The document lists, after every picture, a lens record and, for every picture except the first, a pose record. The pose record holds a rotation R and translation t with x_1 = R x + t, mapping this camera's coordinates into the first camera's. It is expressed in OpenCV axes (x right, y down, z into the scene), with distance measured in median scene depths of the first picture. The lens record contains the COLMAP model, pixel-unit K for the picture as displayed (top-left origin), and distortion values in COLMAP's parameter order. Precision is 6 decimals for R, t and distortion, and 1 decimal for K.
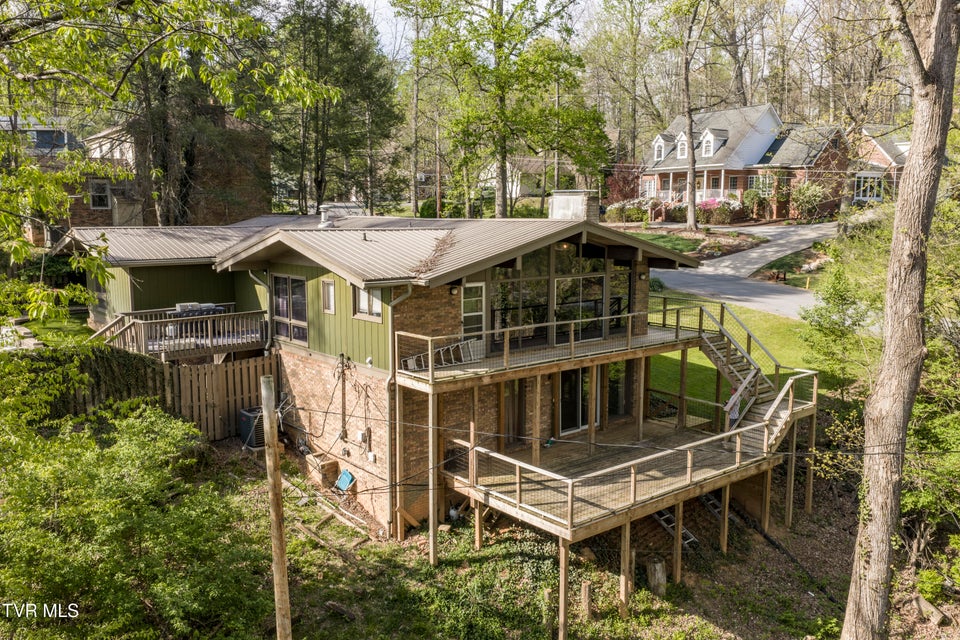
lens RADIAL K [[793.3, 0, 482.3], [0, 793.3, 320.3], [0, 0, 1]] dist [0.015799, -0.024880]
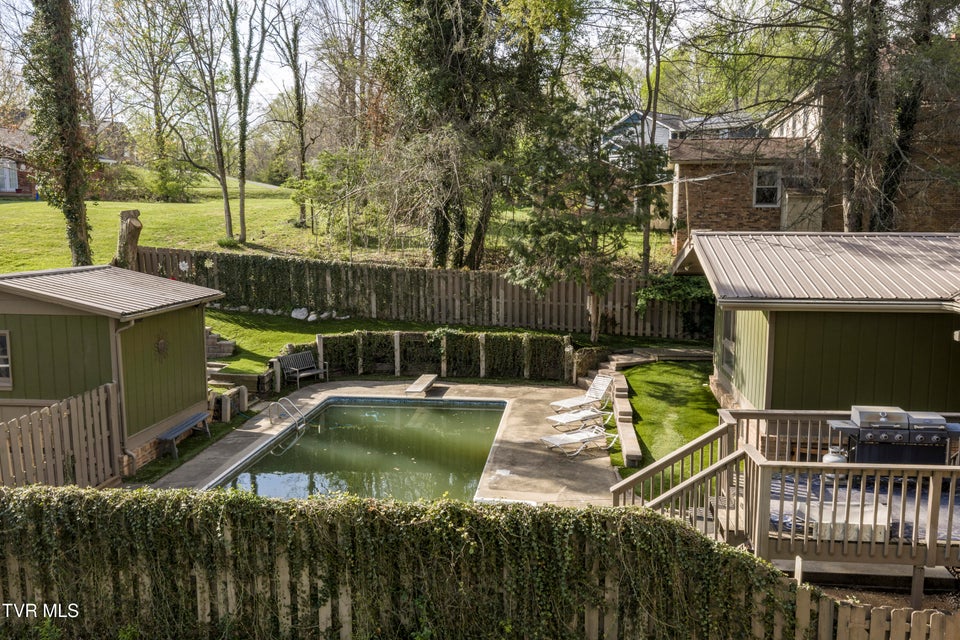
lens RADIAL K [[793.3, 0, 482.7], [0, 793.3, 324.6], [0, 0, 1]] dist [0.015799, -0.024880]
pose [[0.684522, 0.096962, -0.722515, -0.137614], [-0.097945, 0.994361, 0.040649, -0.042003], [0.722382, 0.042942, 0.690160, 0.355492]]
